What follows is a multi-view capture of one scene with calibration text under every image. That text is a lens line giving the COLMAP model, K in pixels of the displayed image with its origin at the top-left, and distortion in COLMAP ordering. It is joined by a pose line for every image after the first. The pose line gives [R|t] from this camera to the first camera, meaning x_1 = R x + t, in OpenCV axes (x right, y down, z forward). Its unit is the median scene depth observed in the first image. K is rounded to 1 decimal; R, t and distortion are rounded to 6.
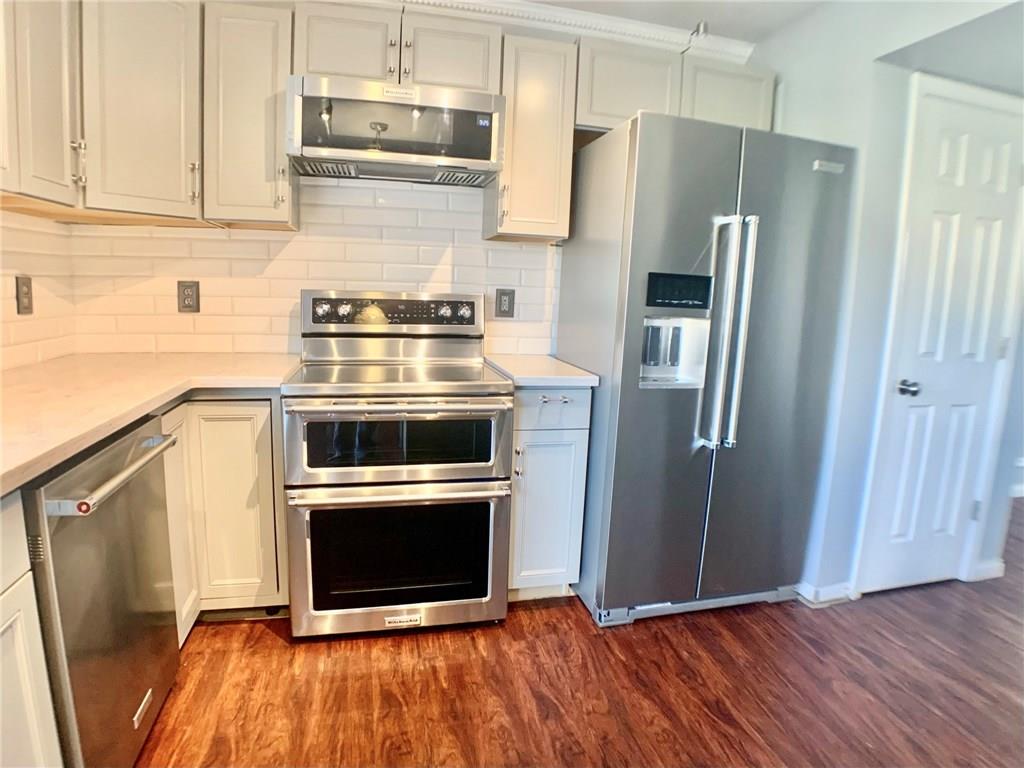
lens RADIAL K [[575.0, 0, 505.7], [0, 575.0, 383.8], [0, 0, 1]] dist [-0.084592, 0.000004]
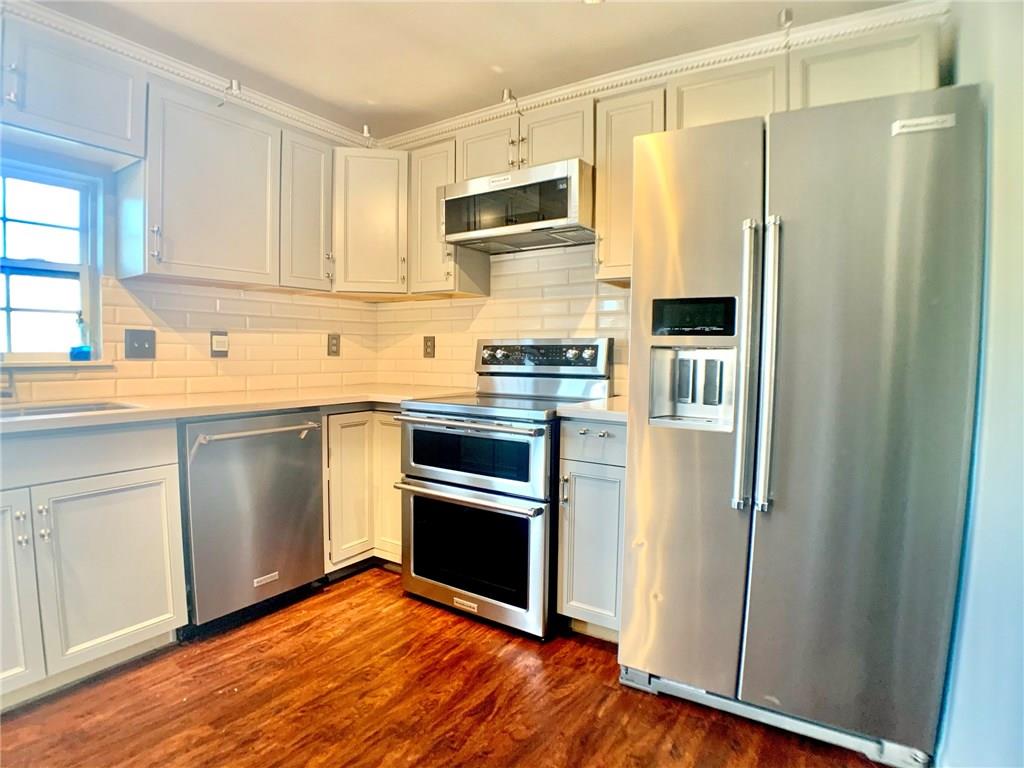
lens RADIAL K [[542.1, 0, 517.0], [0, 542.1, 383.6], [0, 0, 1]] dist [-0.073924, 0.001355]
pose [[0.689612, 0.011481, -0.724088, 0.720721], [-0.102450, 0.991365, -0.081854, 0.036327], [0.716896, 0.130631, 0.684833, 0.242275]]
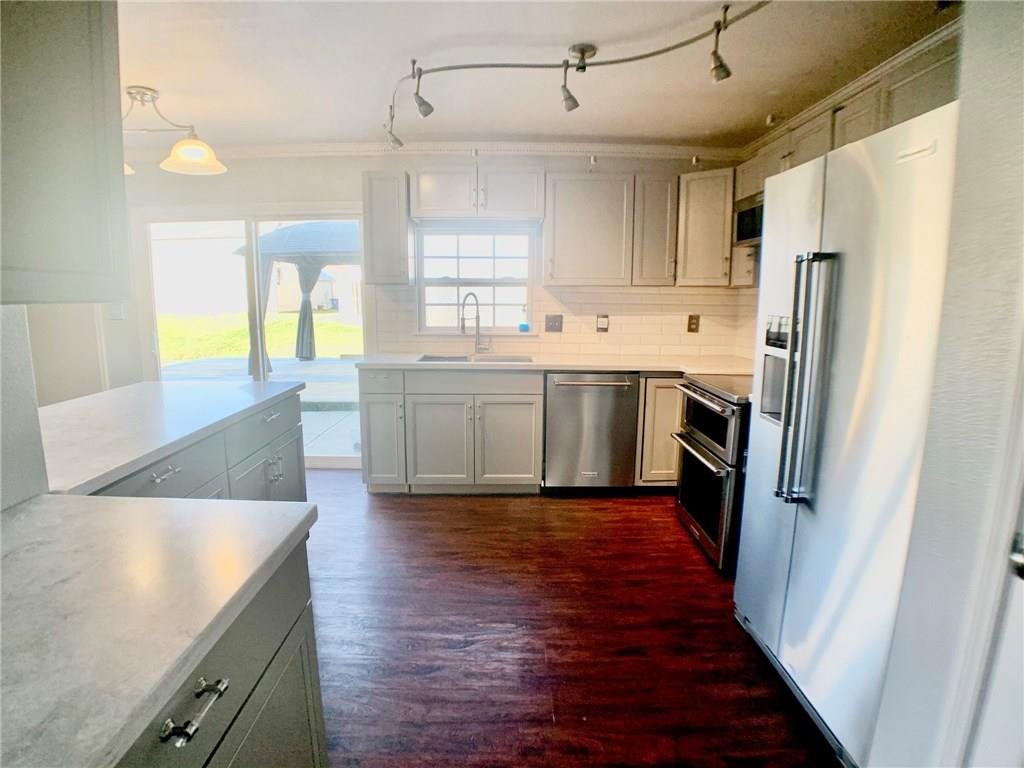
lens RADIAL K [[542.1, 0, 517.0], [0, 542.1, 383.6], [0, 0, 1]] dist [-0.073924, 0.001355]
pose [[-0.210662, 0.118060, -0.970404, 1.357798], [-0.178475, 0.971351, 0.156919, -0.136813], [0.961129, 0.206250, -0.183556, 0.719564]]
